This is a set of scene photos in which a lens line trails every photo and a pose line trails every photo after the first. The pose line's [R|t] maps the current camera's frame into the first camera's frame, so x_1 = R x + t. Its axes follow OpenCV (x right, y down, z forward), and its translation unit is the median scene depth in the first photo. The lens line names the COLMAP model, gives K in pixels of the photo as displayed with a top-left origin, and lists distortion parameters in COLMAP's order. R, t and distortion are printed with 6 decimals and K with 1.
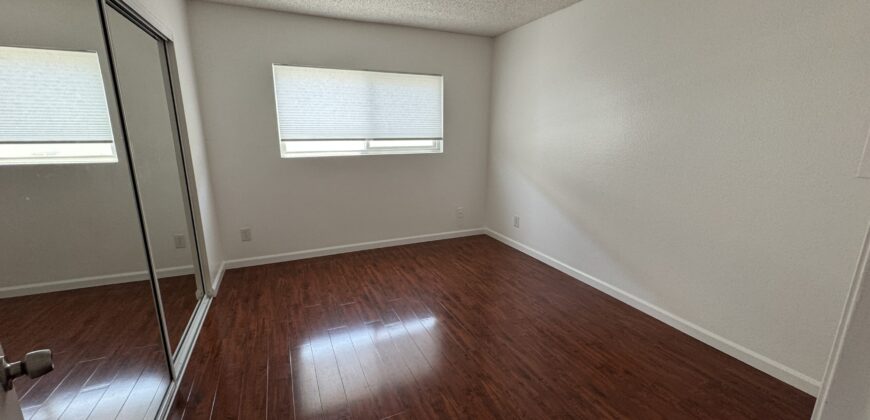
lens RADIAL K [[347.2, 0, 434.0], [0, 347.2, 207.5], [0, 0, 1]] dist [-0.002136, -0.000020]
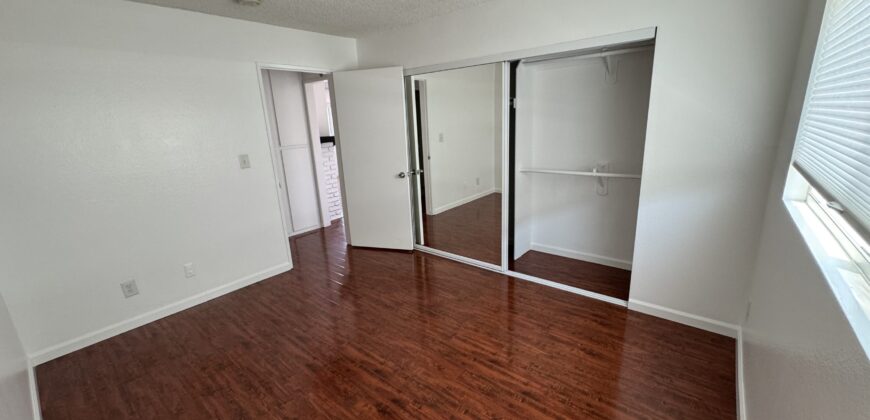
lens RADIAL K [[347.2, 0, 434.0], [0, 347.2, 207.5], [0, 0, 1]] dist [-0.002136, -0.000020]
pose [[-0.891888, 0.154039, -0.425216, 0.207900], [-0.055933, 0.895420, 0.441695, -0.390123], [0.448785, 0.417726, -0.789998, 1.451609]]
